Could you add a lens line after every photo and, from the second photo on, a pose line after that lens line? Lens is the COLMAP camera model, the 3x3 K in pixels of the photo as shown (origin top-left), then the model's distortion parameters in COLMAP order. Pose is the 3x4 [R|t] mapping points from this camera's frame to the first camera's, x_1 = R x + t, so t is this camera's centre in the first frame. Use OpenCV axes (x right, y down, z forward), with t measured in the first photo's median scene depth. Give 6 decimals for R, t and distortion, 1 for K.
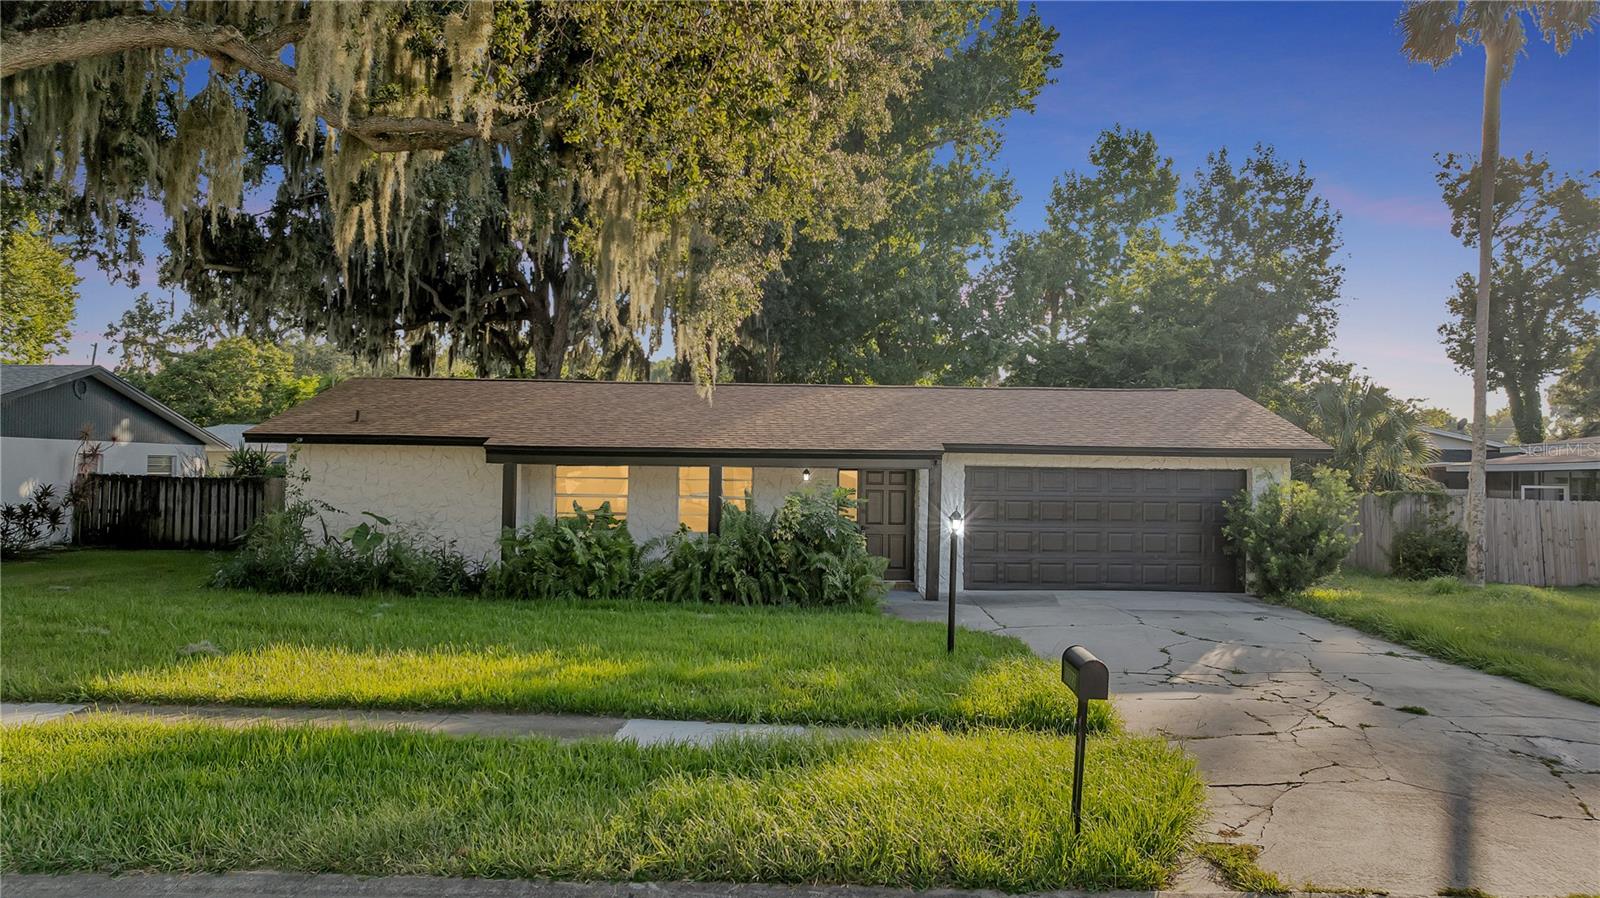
lens RADIAL K [[1348.5, 0, 800.0], [0, 1348.5, 449.0], [0, 0, 1]] dist [-0.001179, 0.000990]
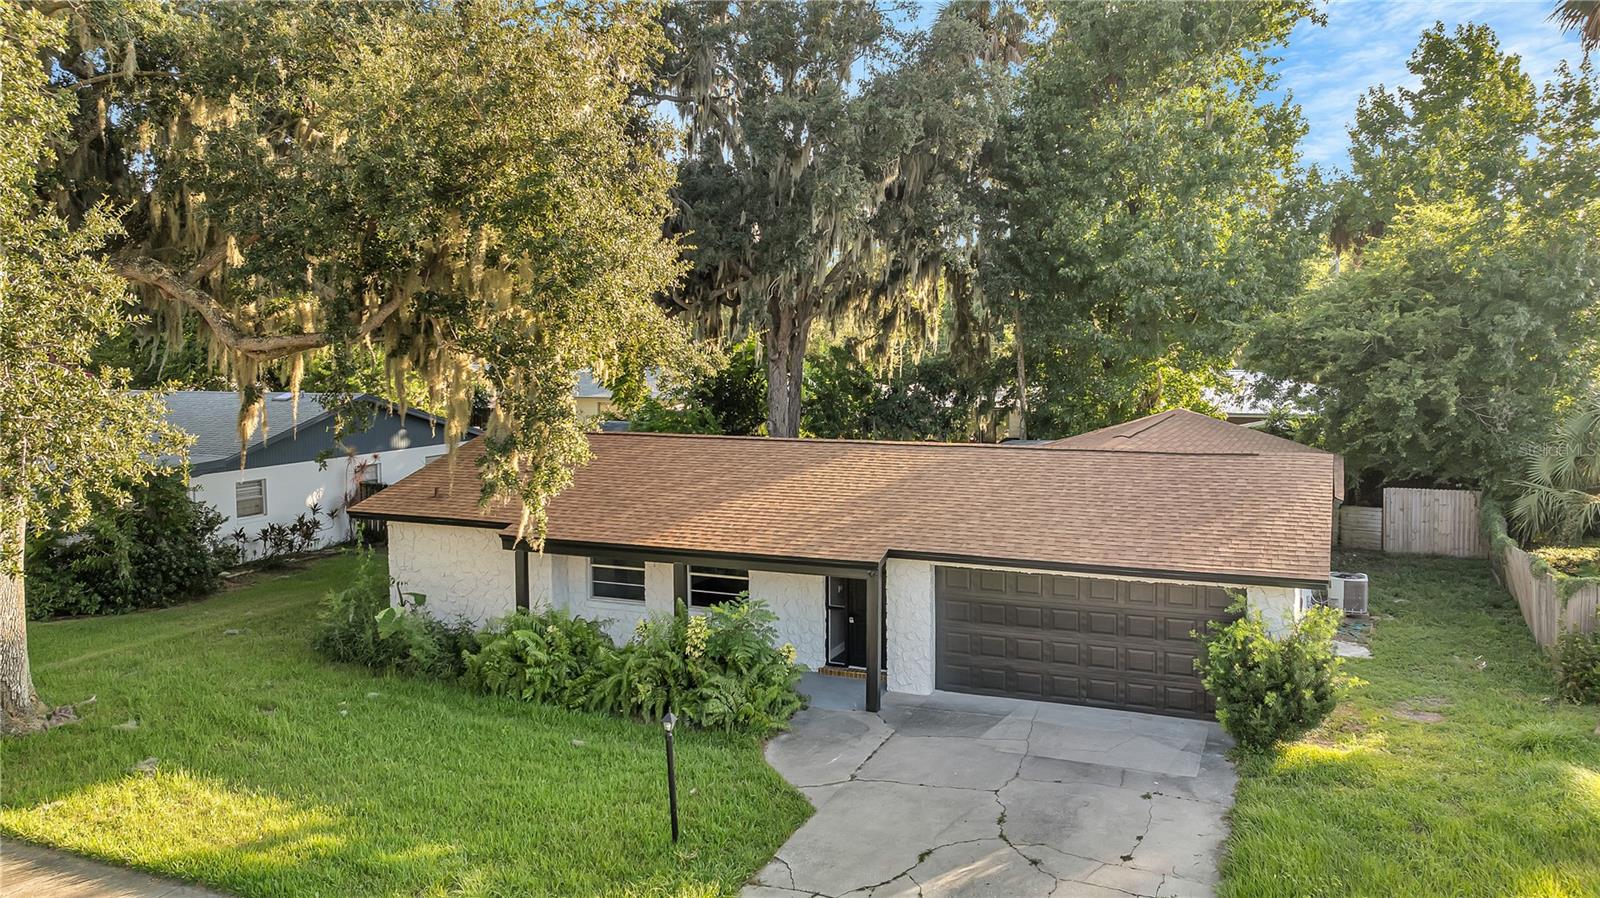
lens RADIAL K [[1348.5, 0, 800.0], [0, 1348.5, 449.0], [0, 0, 1]] dist [-0.001179, 0.000990]
pose [[0.896075, 0.024934, -0.443201, 0.438750], [0.040220, 0.989754, 0.136999, -0.194900], [0.442076, -0.140587, 0.885892, 0.119204]]
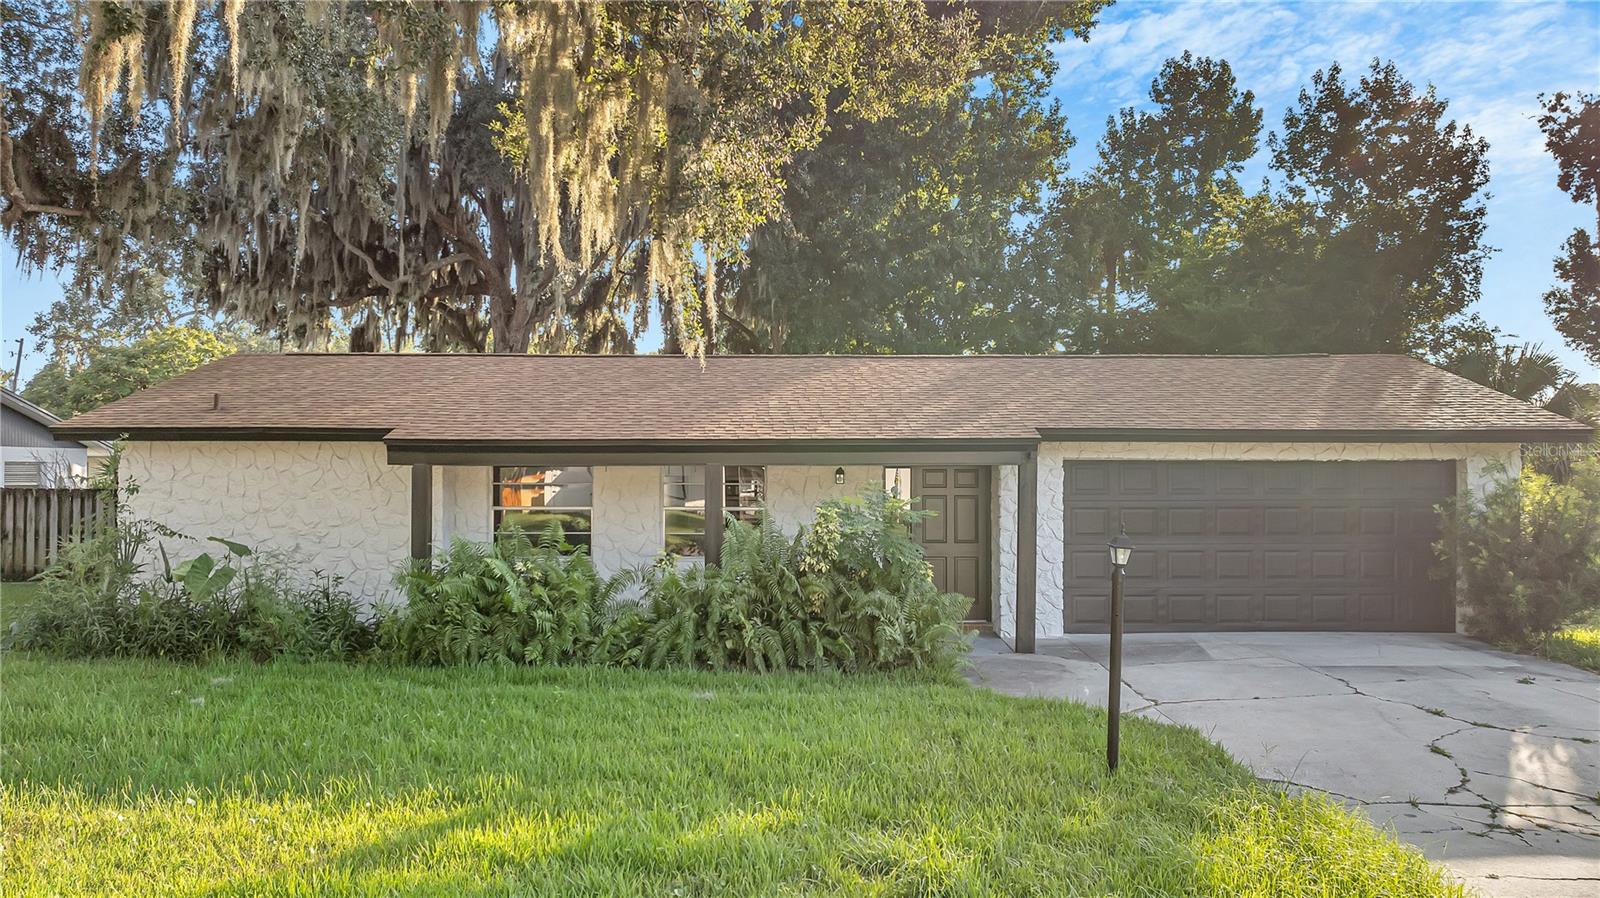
lens RADIAL K [[1348.5, 0, 800.0], [0, 1348.5, 449.0], [0, 0, 1]] dist [-0.001179, 0.000990]
pose [[0.999910, -0.013230, 0.002408, -0.017769], [0.013230, 0.999912, 0.000205, 0.004497], [-0.002410, -0.000173, 0.999997, 0.275113]]
